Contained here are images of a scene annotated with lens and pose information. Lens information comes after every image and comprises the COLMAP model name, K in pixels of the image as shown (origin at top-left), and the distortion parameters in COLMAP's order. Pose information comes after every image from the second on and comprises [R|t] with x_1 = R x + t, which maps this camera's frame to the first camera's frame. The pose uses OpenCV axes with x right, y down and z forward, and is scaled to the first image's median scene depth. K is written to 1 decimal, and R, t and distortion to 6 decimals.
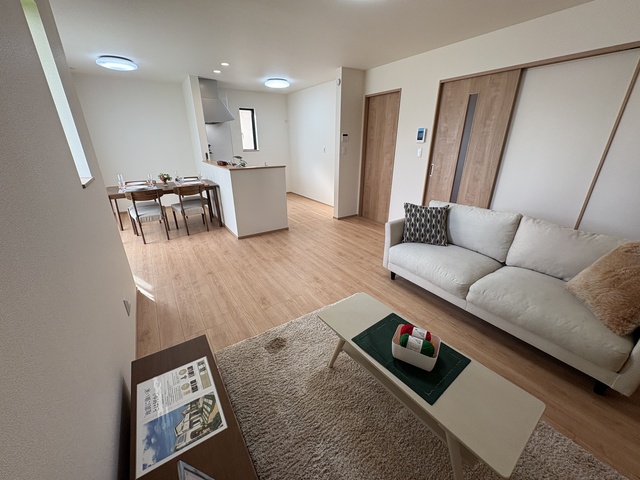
lens RADIAL K [[254.2, 0, 320.0], [0, 254.2, 240.0], [0, 0, 1]] dist [-0.001205, -0.000115]
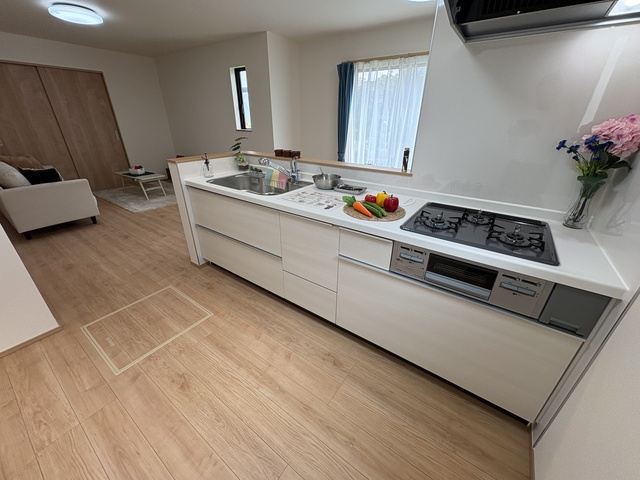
lens RADIAL K [[254.2, 0, 320.0], [0, 254.2, 240.0], [0, 0, 1]] dist [-0.001205, -0.000115]
pose [[-0.932675, 0.153258, -0.326542, -0.252189], [-0.135056, 0.691046, 0.710081, -0.630944], [0.334481, 0.706377, -0.623823, 1.653896]]
